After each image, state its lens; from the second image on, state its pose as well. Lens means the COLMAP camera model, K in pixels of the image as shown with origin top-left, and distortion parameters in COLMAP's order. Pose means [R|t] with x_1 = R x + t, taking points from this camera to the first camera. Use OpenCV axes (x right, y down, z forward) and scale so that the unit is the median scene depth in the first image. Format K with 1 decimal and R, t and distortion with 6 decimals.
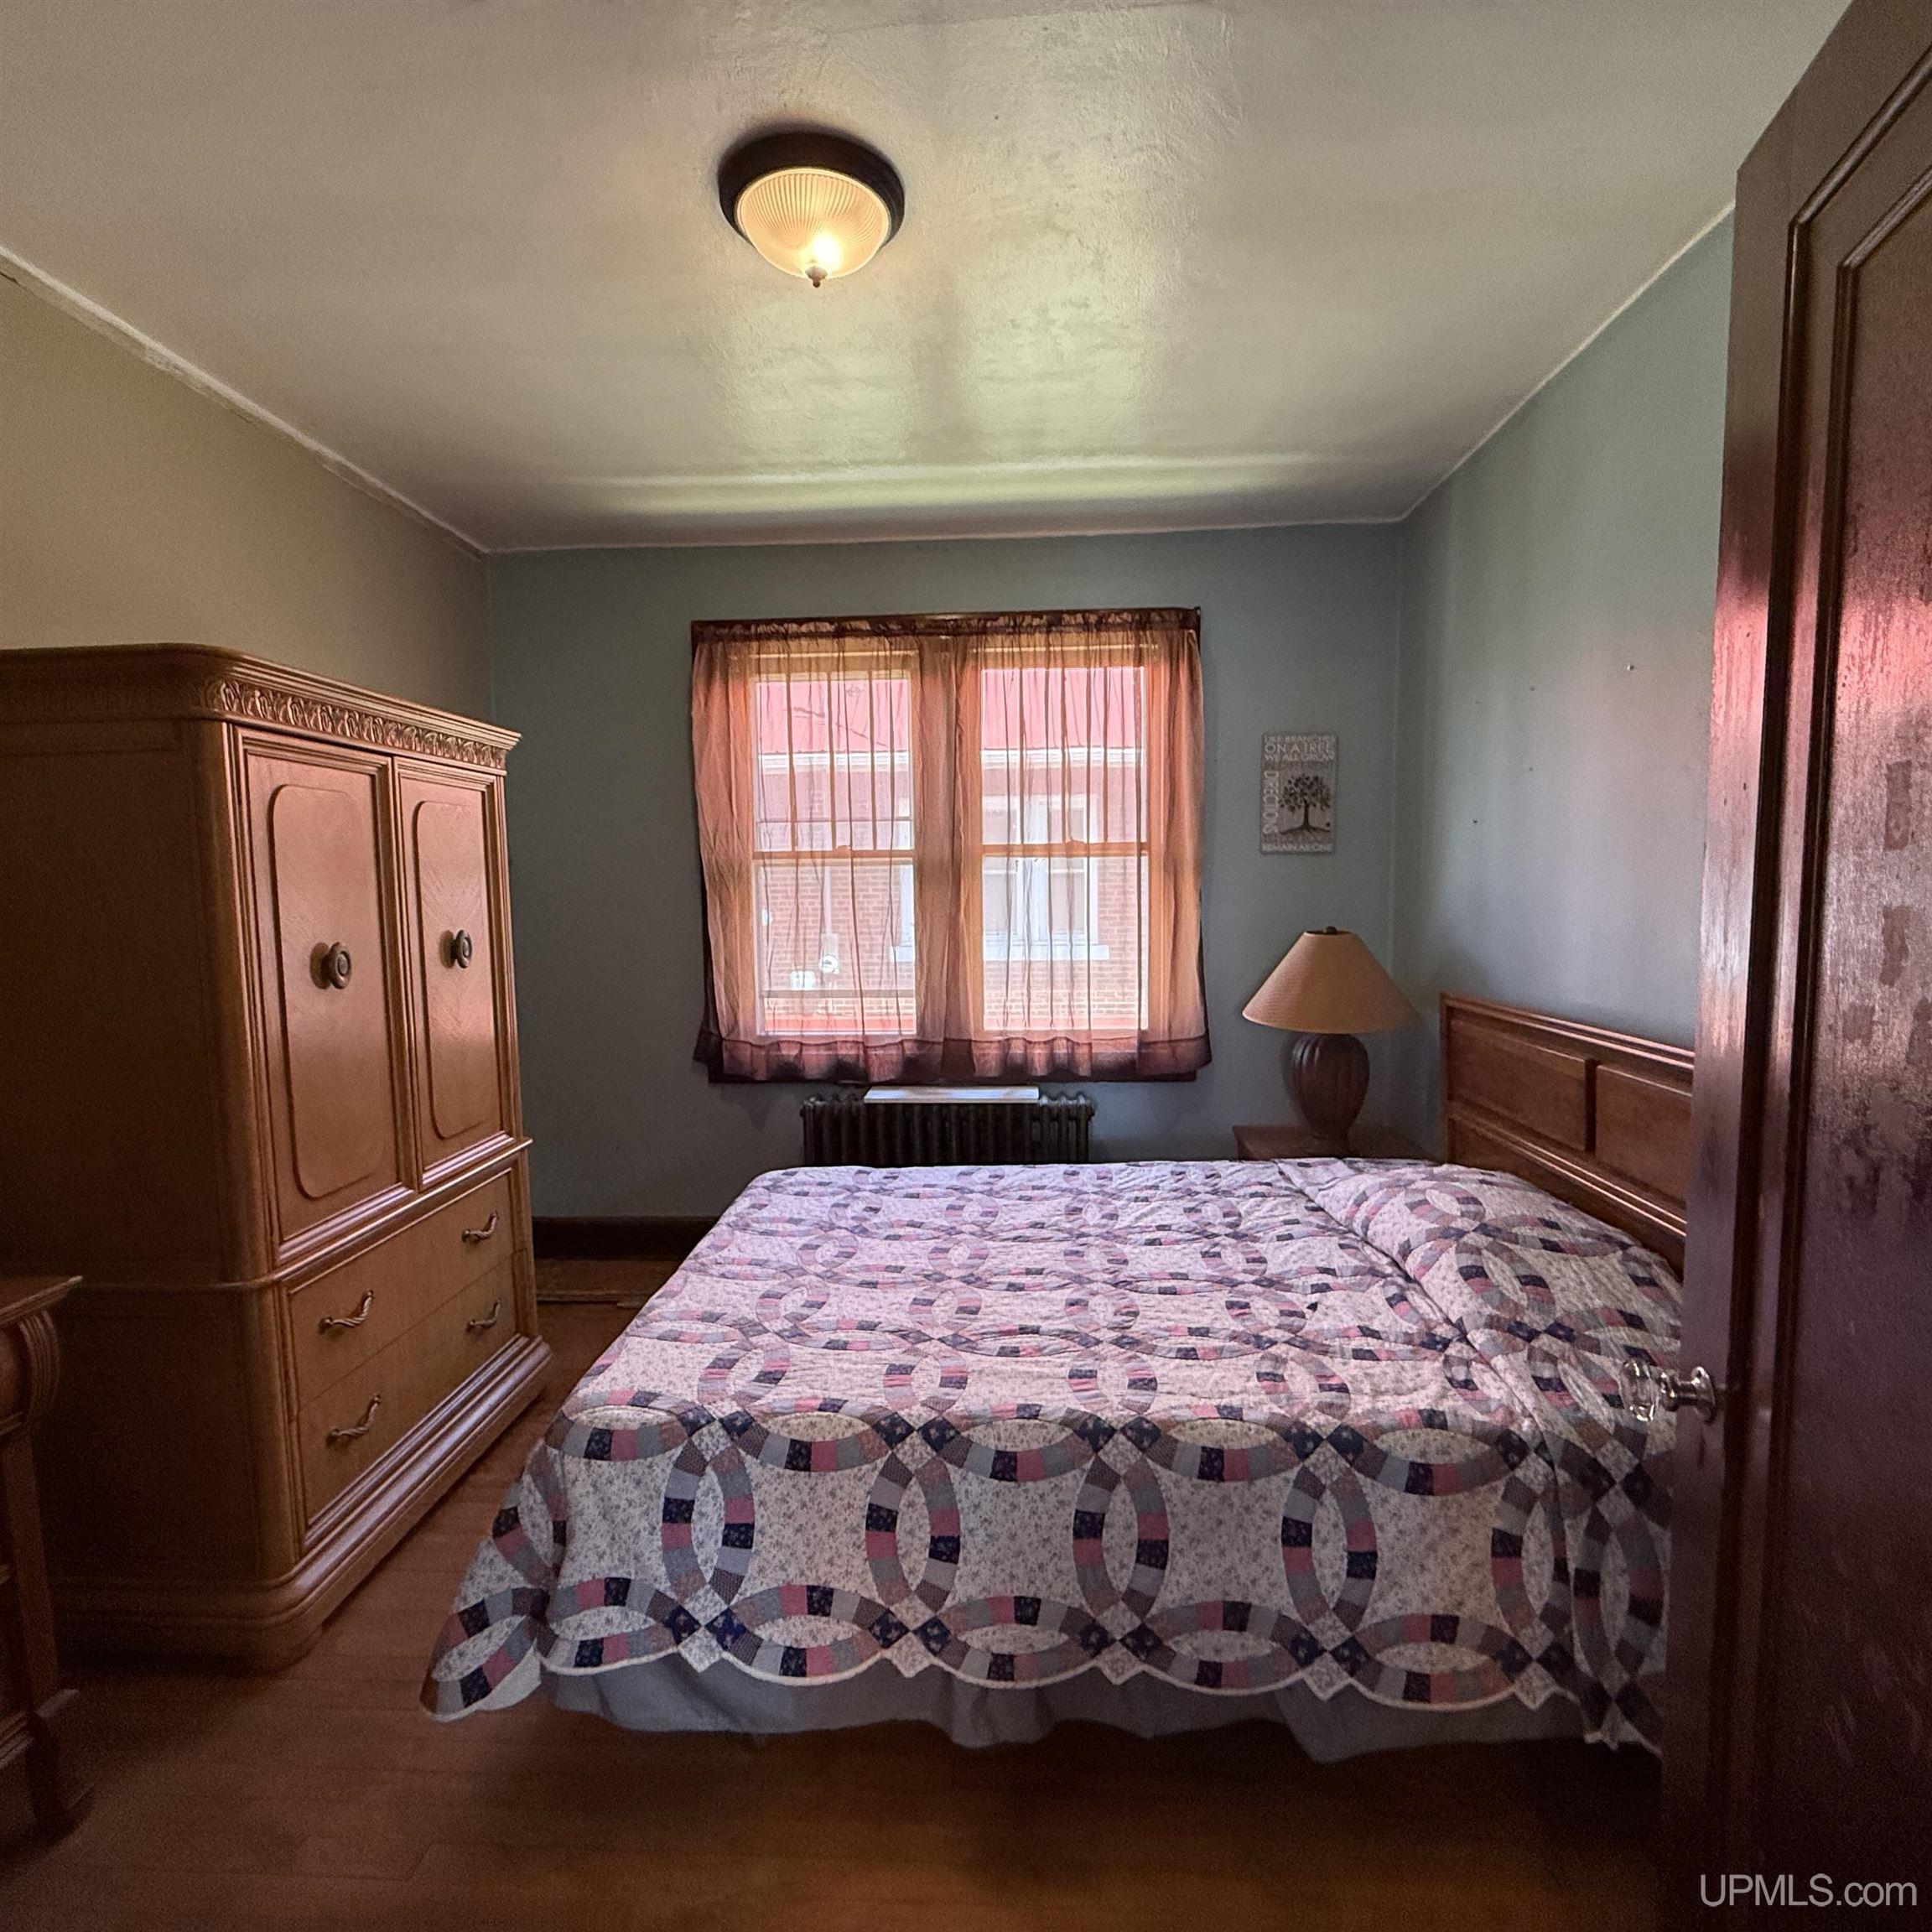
lens RADIAL K [[1022.2, 0, 962.7], [0, 1022.2, 965.7], [0, 0, 1]] dist [-0.002658, 0.000583]
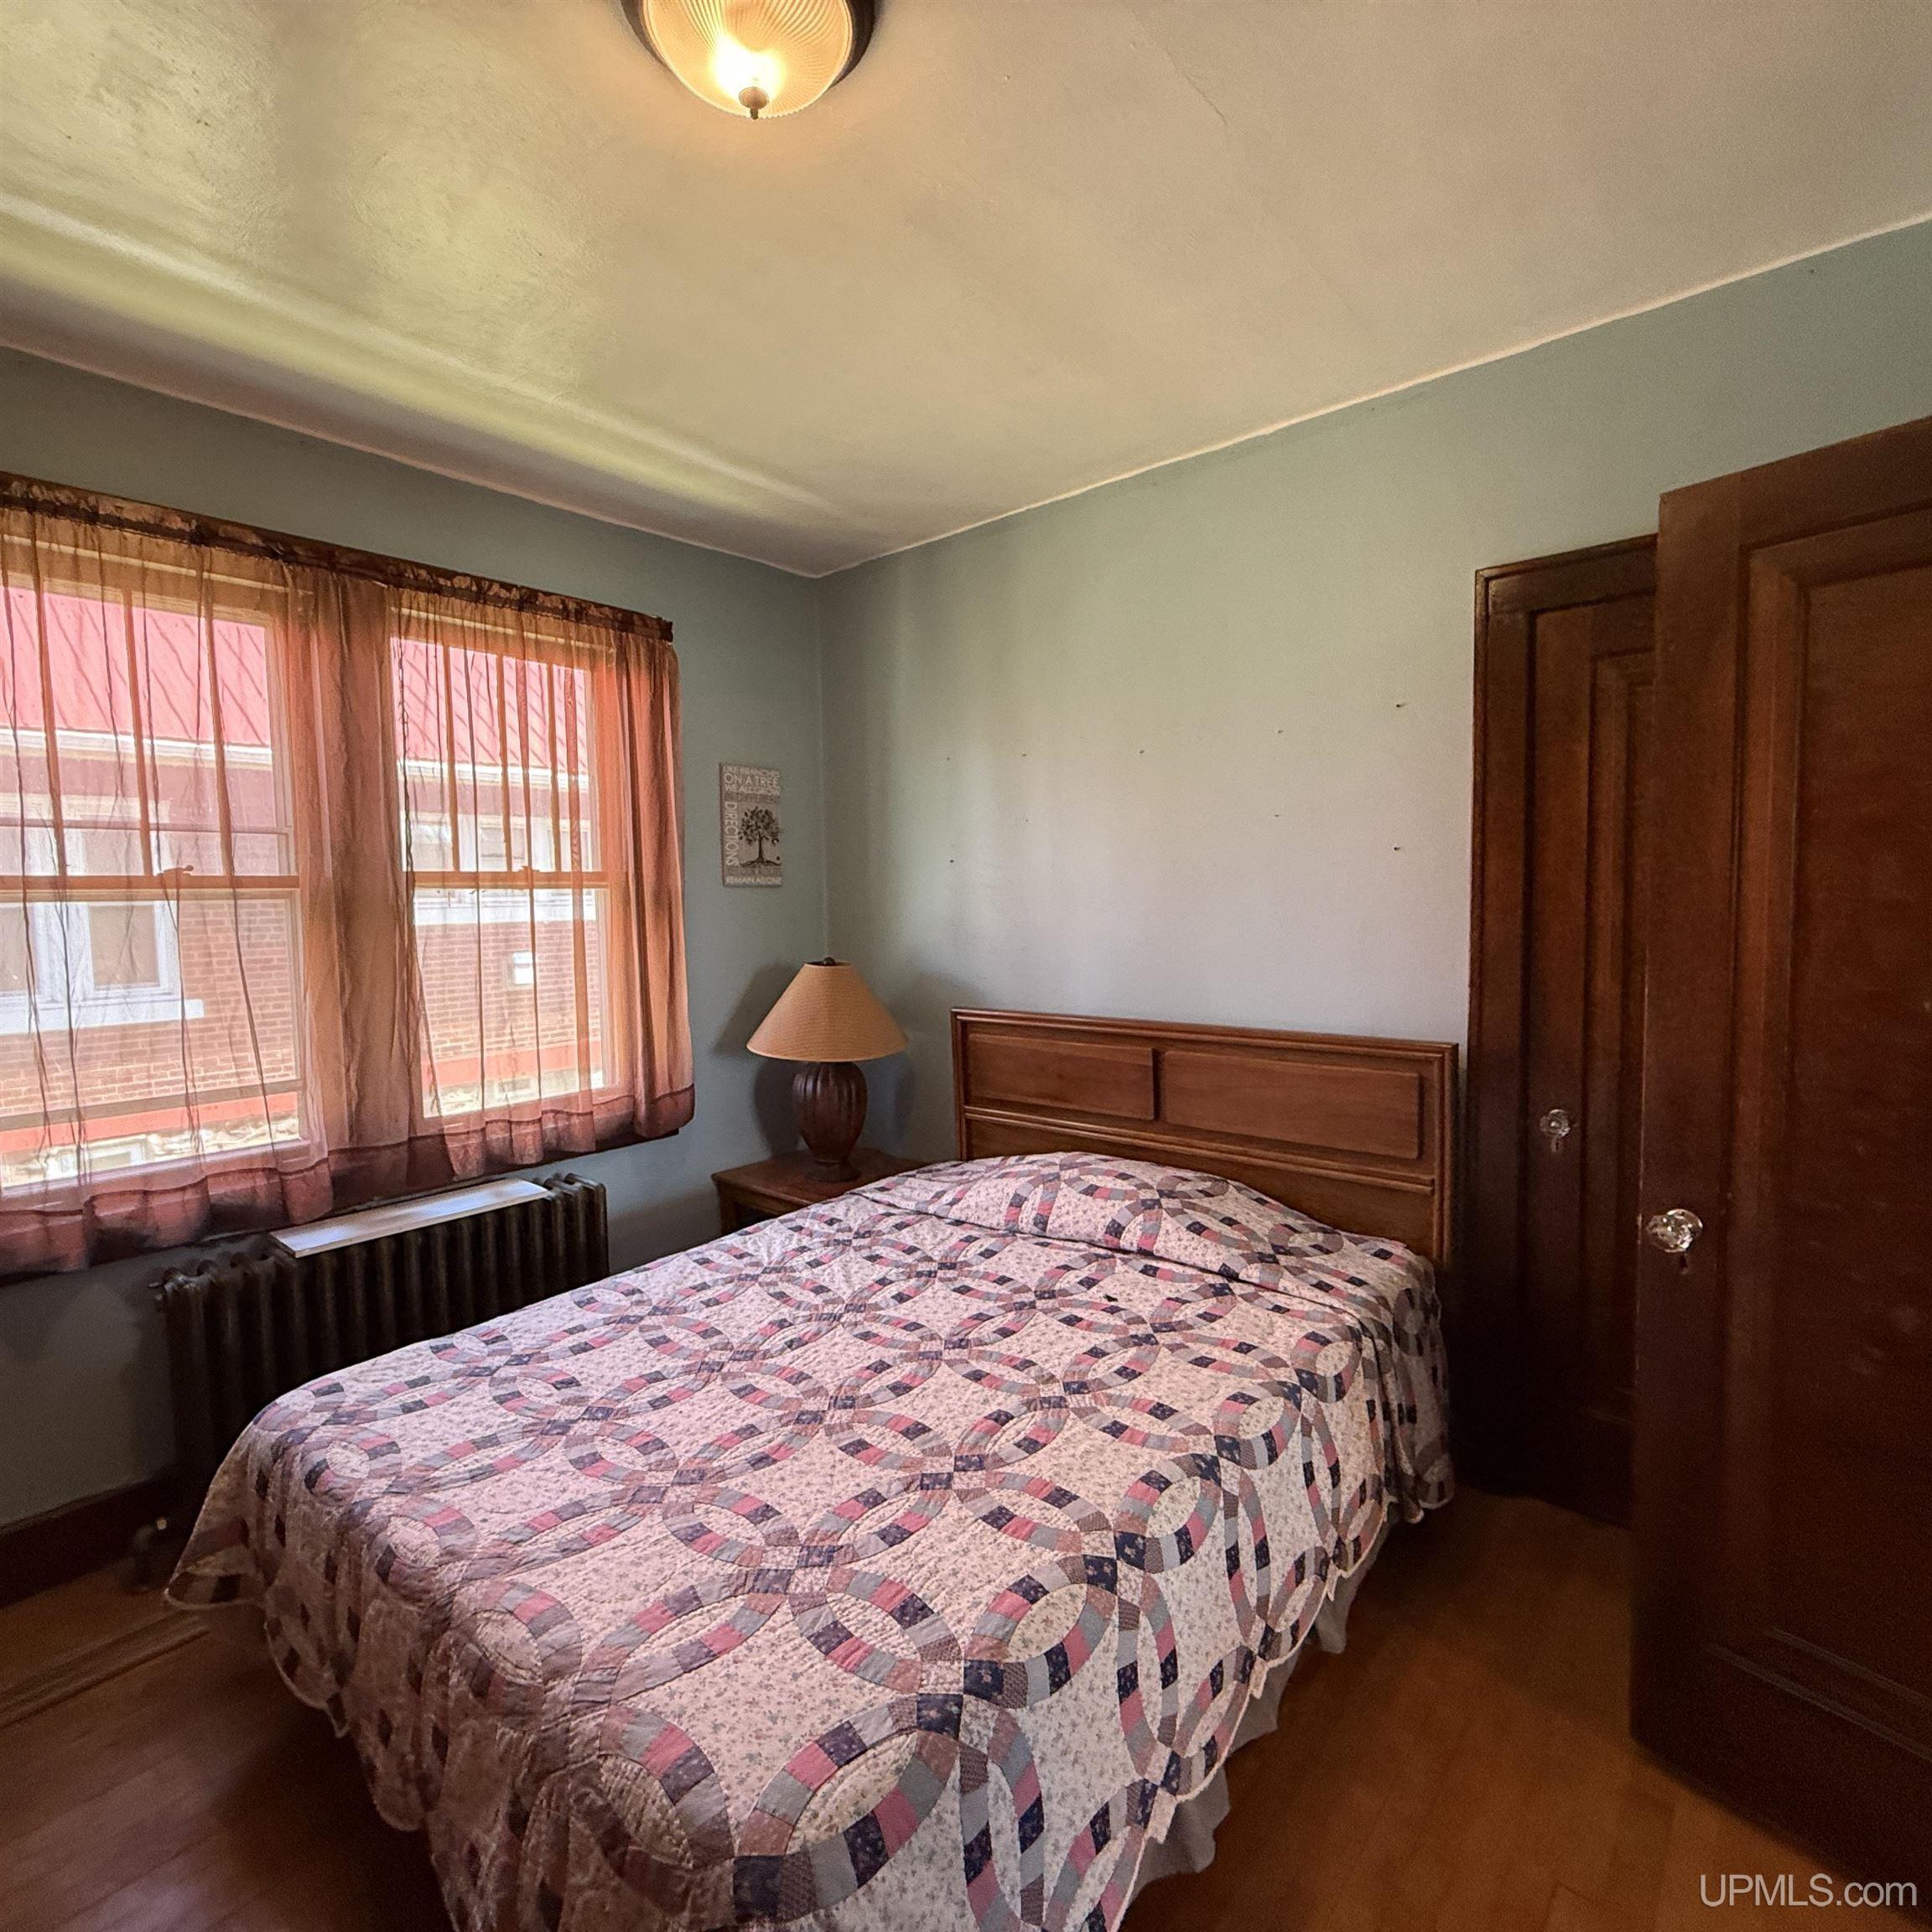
lens RADIAL K [[1019.9, 0, 961.4], [0, 1019.9, 964.3], [0, 0, 1]] dist [-0.003513, 0.001530]
pose [[0.605582, -0.053353, 0.793992, -0.449505], [0.075793, 0.997081, 0.009192, -0.037148], [-0.792165, 0.054612, 0.607858, 0.318380]]
